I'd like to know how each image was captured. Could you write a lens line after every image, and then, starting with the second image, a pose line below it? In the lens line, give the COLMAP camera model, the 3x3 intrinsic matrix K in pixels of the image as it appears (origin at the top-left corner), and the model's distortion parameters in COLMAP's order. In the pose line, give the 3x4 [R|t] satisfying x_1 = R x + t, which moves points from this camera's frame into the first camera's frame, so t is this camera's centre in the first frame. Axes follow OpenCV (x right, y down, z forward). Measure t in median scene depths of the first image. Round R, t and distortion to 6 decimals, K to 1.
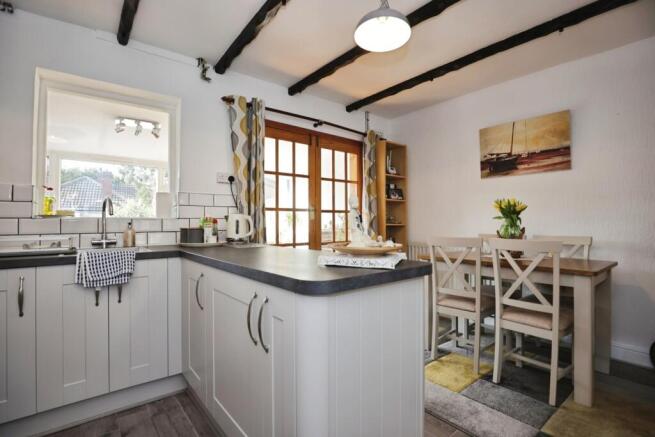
lens RADIAL K [[312.8, 0, 327.0], [0, 312.8, 215.1], [0, 0, 1]] dist [-0.011055, 0.001902]
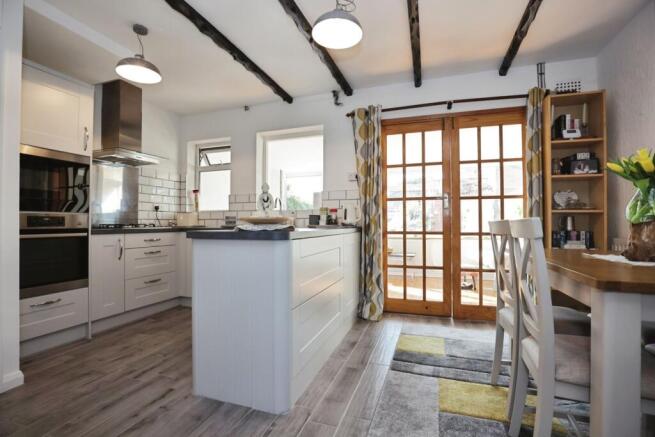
lens RADIAL K [[305.5, 0, 324.9], [0, 305.5, 217.1], [0, 0, 1]] dist [-0.021189, 0.002423]
pose [[0.539077, -0.014216, -0.842137, 0.552560], [0.019258, 0.999804, -0.004550, 0.041122], [0.842037, -0.013765, 0.539245, 0.200158]]
